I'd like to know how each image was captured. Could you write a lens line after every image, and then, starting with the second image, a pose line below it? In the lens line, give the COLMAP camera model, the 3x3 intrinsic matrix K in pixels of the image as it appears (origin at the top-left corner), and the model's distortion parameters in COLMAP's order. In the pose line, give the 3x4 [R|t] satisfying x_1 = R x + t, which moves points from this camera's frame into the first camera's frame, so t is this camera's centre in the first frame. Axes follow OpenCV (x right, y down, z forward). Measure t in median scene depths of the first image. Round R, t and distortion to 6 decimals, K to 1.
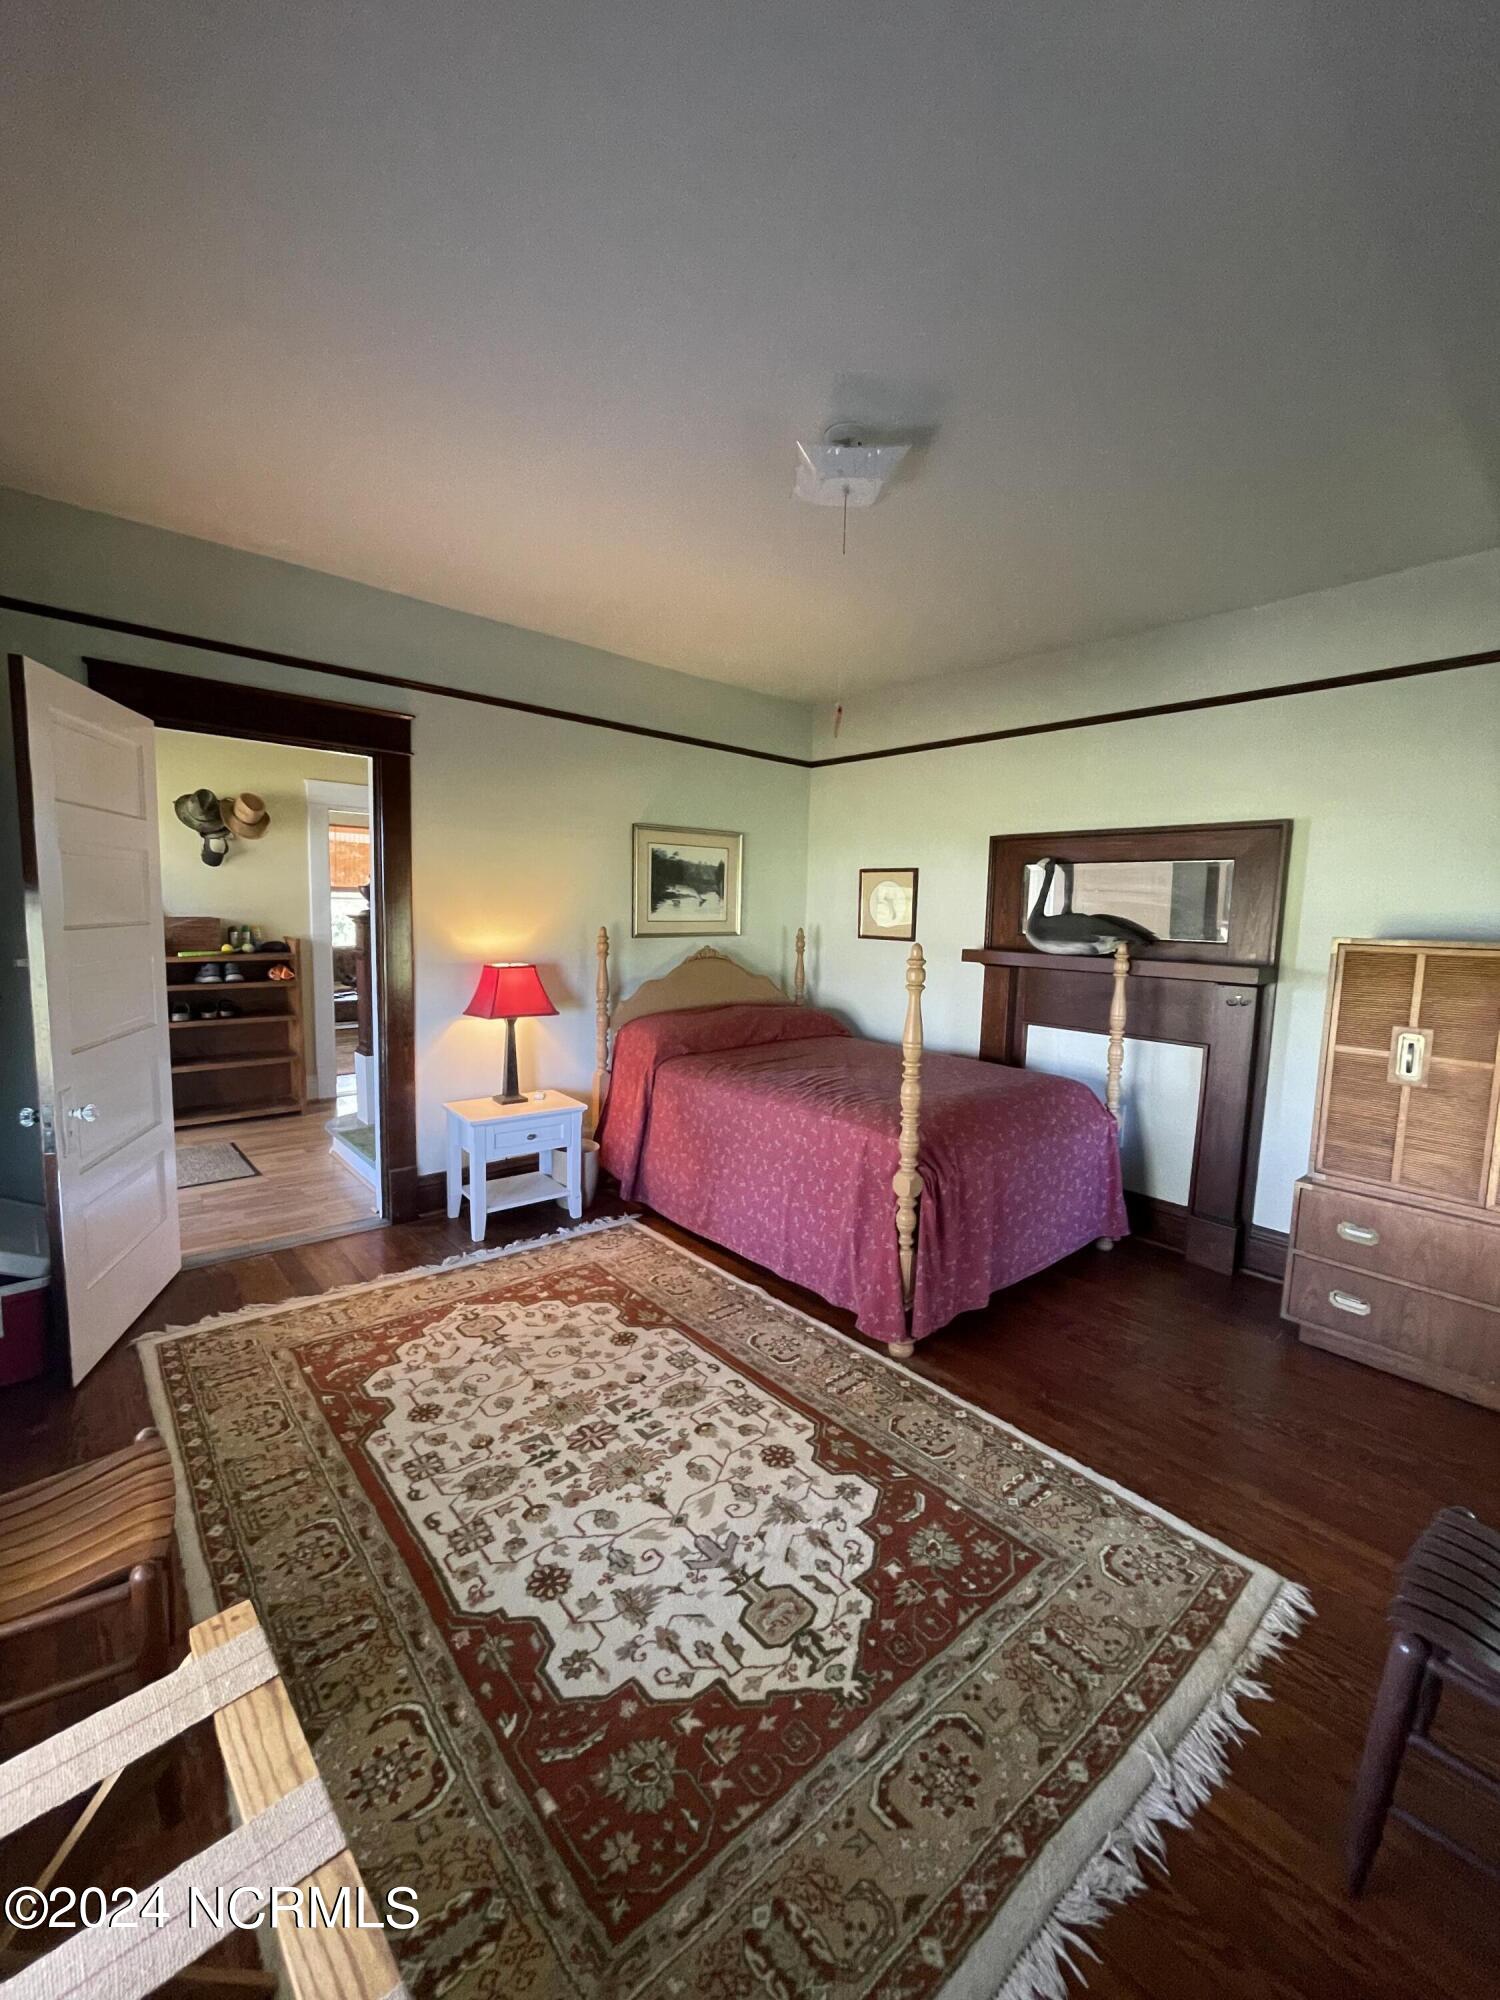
lens RADIAL K [[801.7, 0, 761.3], [0, 801.7, 1003.3], [0, 0, 1]] dist [-0.001325, 0.001706]
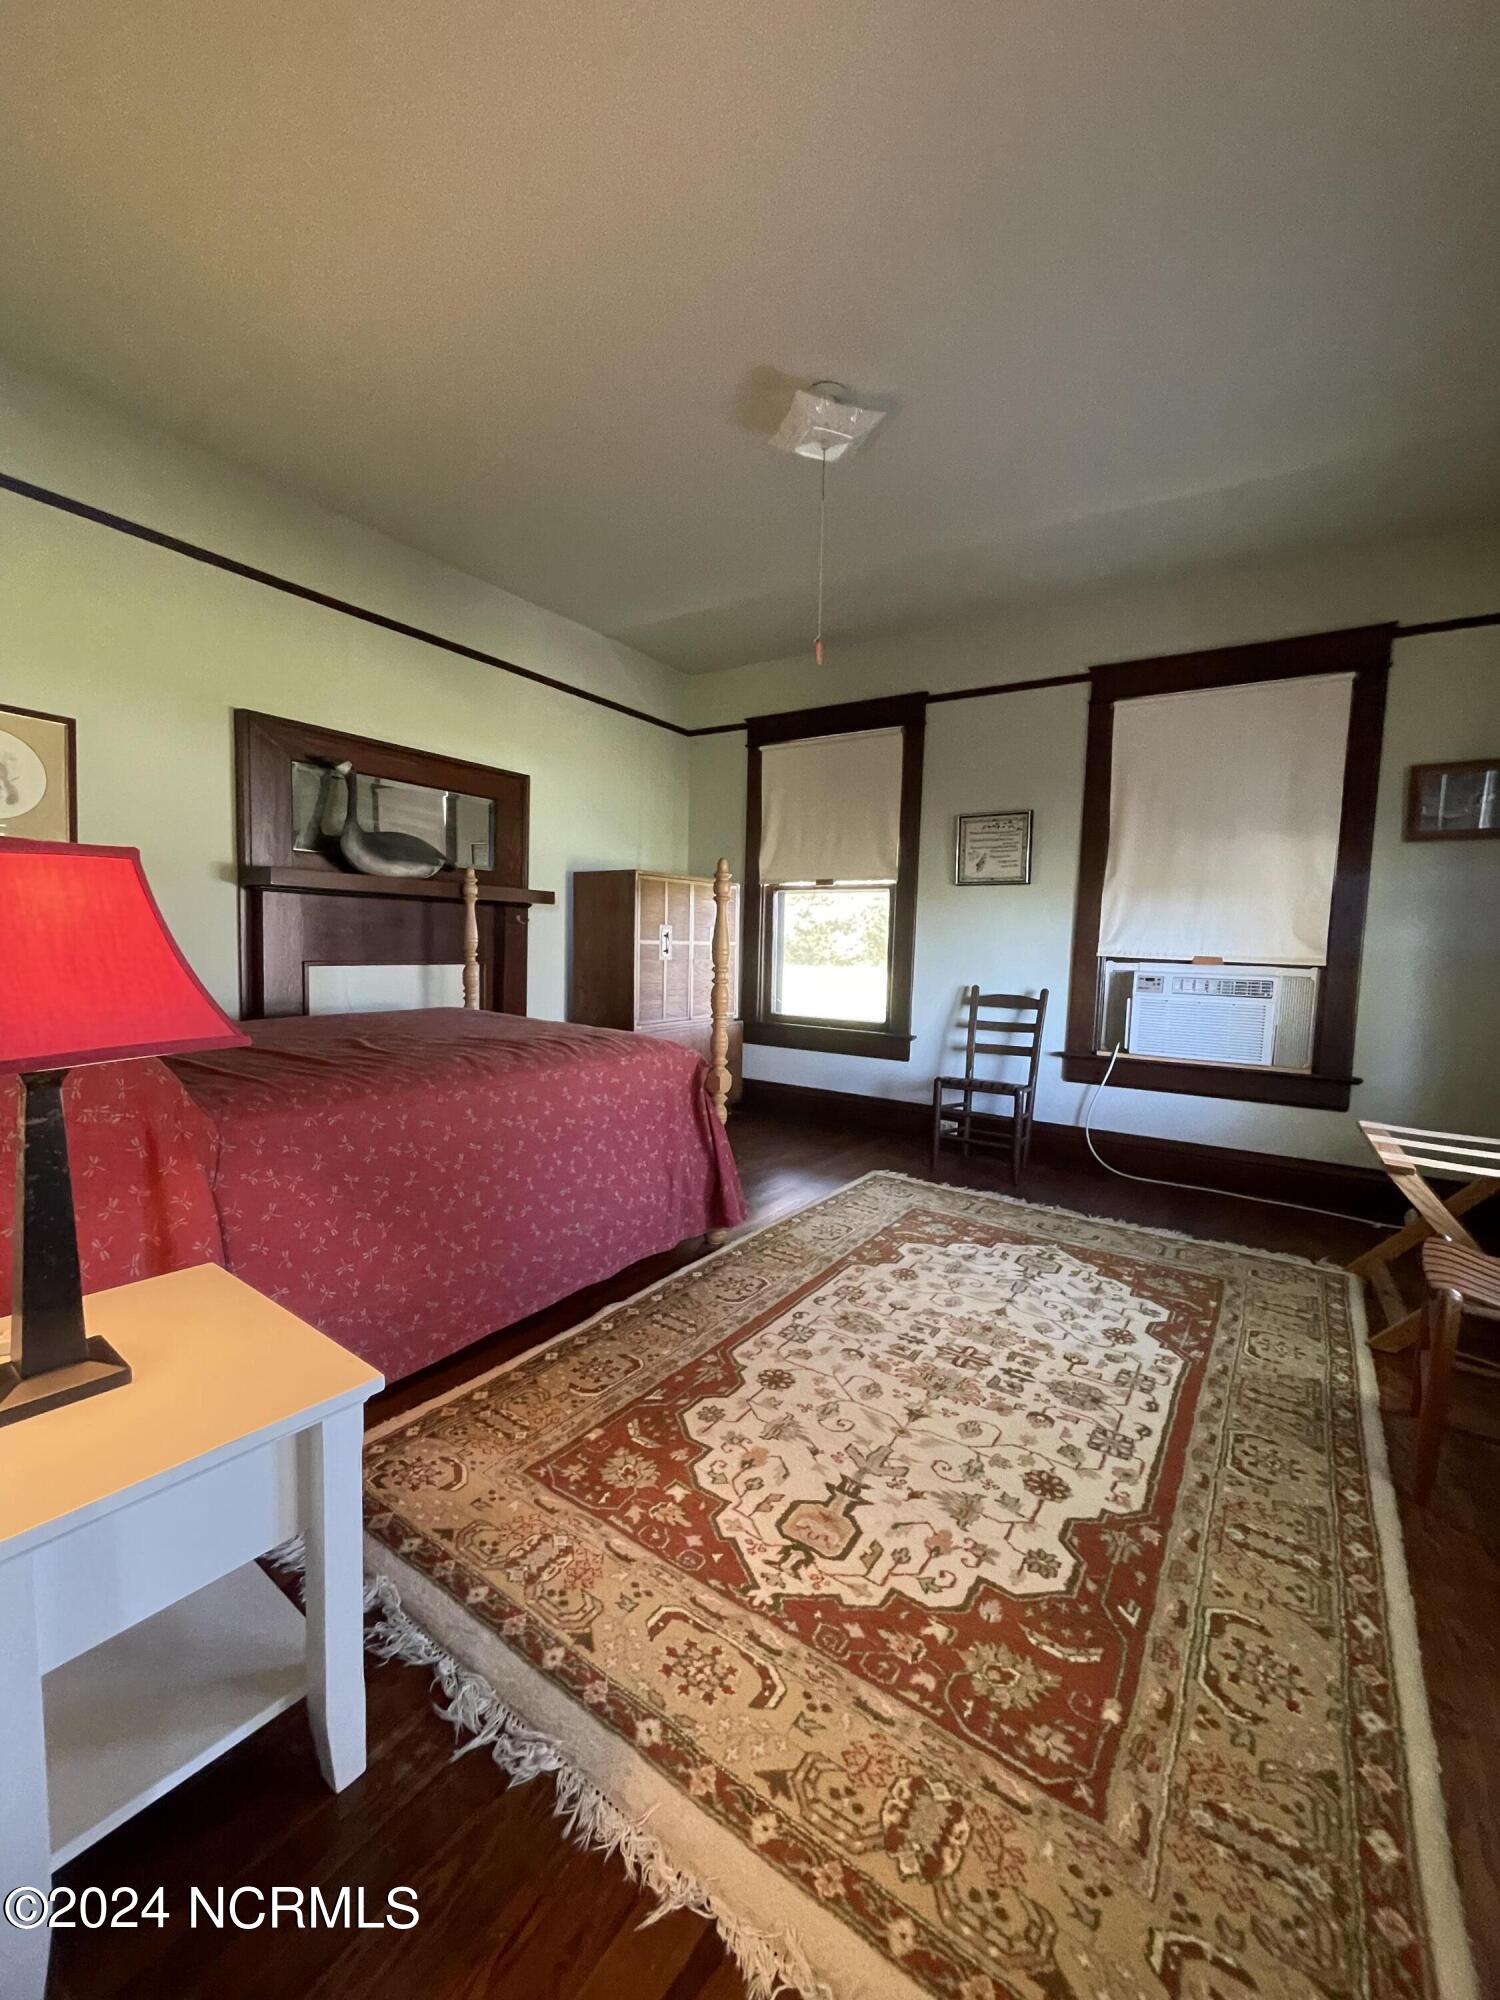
lens RADIAL K [[801.7, 0, 760.9], [0, 801.7, 1003.0], [0, 0, 1]] dist [-0.001325, 0.001706]
pose [[-0.250108, -0.114219, 0.961457, -1.059702], [0.068489, 0.988443, 0.135241, -0.027744], [-0.965792, 0.099674, -0.239395, 1.467790]]
